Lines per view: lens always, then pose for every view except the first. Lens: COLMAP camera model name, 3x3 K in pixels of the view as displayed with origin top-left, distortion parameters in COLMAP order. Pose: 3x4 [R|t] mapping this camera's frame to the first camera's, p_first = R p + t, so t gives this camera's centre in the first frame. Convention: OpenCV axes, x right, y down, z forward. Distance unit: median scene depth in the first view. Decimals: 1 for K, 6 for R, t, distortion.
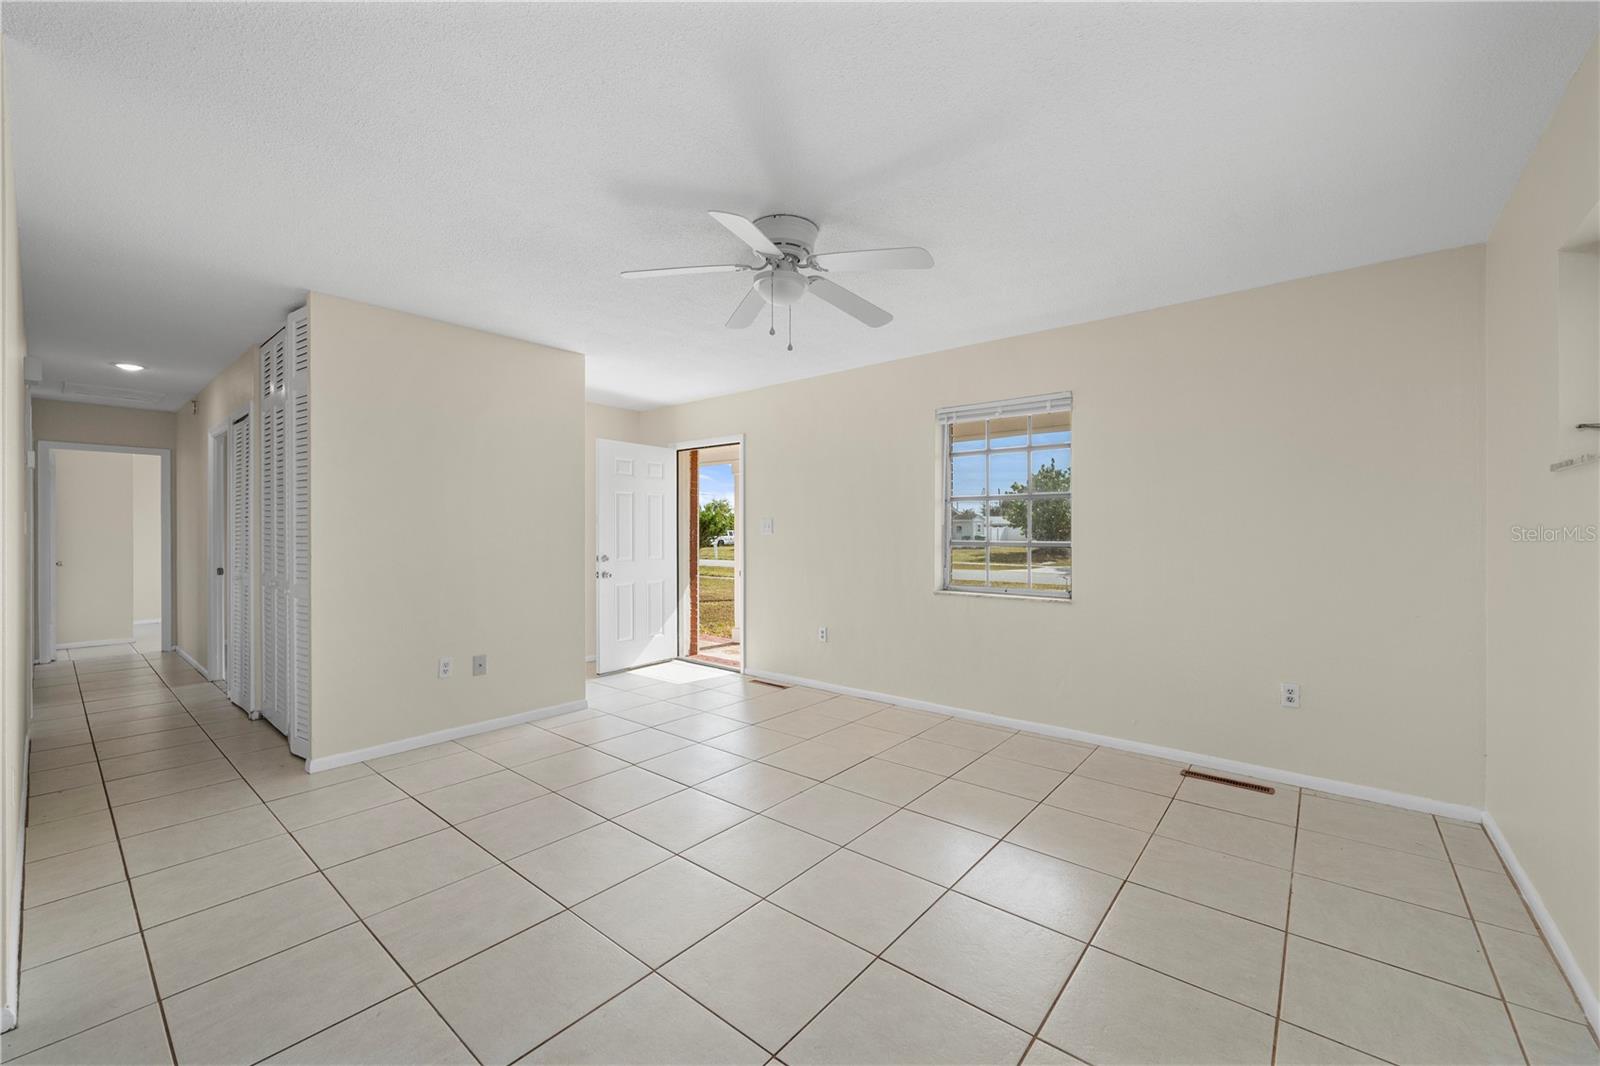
lens RADIAL K [[639.6, 0, 795.0], [0, 639.6, 529.8], [0, 0, 1]] dist [-0.002371, 0.000204]
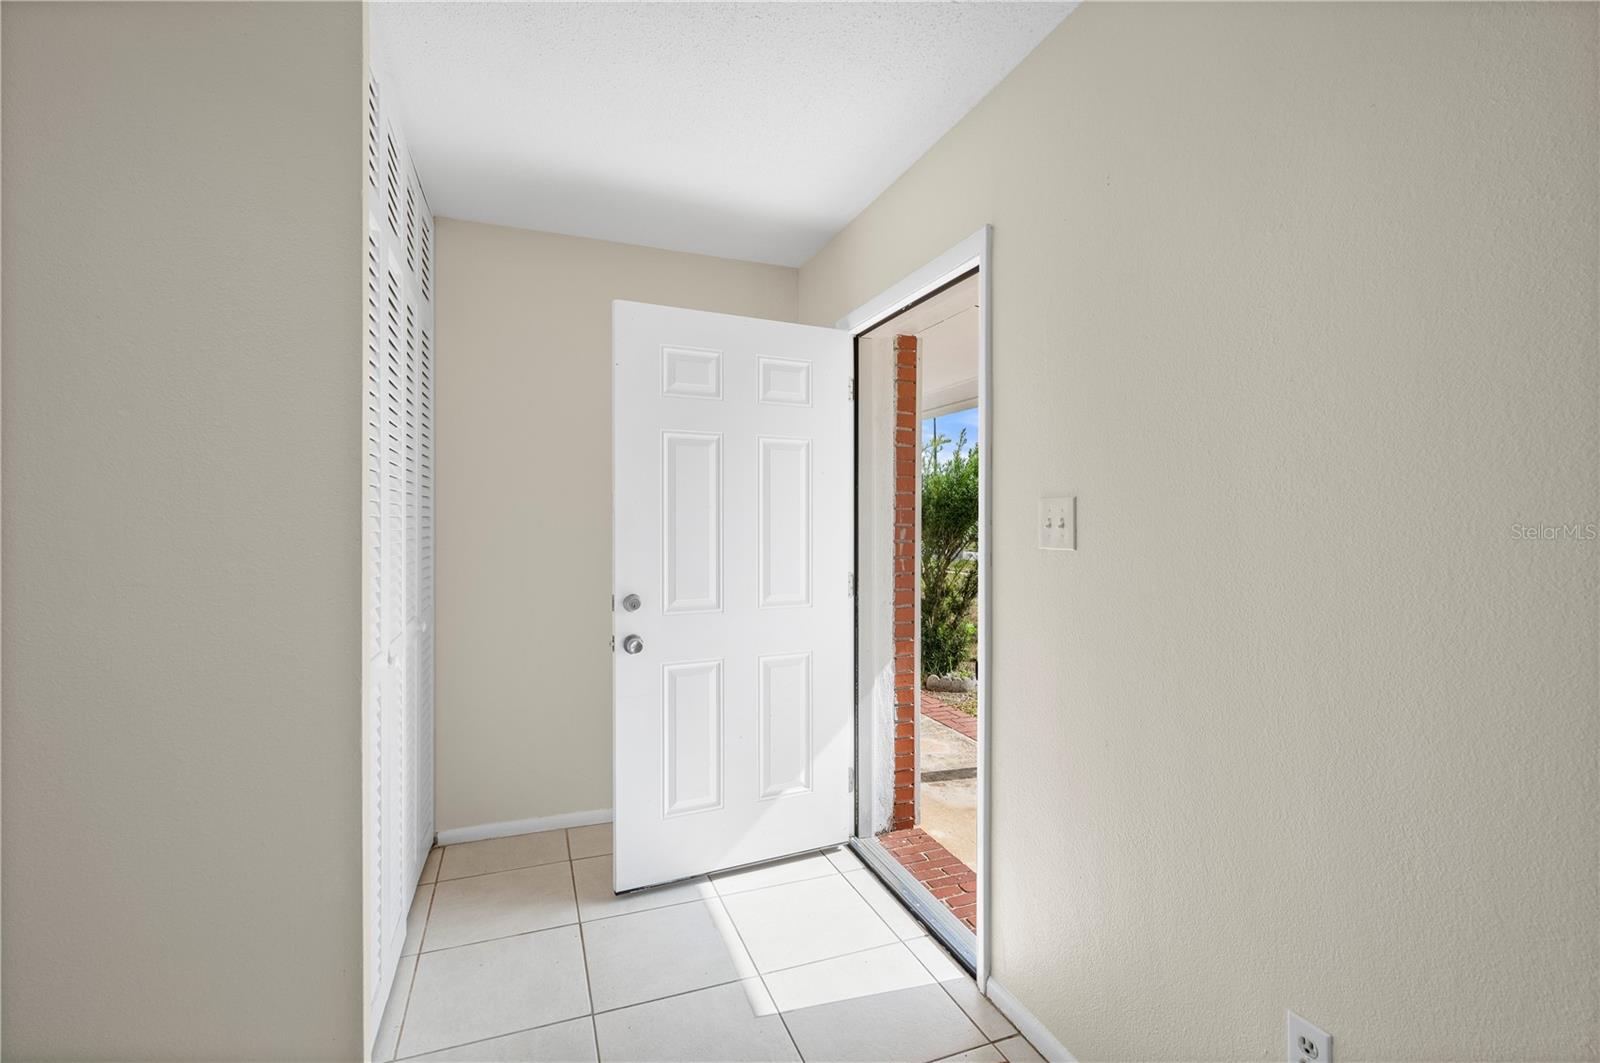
lens RADIAL K [[723.2, 0, 803.5], [0, 723.2, 528.0], [0, 0, 1]] dist [-0.001807, 0.000019]
pose [[0.876305, 0.000948, -0.481757, 0.011980], [0.002907, 0.999969, 0.007256, -0.004025], [0.481749, -0.007758, 0.876275, 0.609414]]
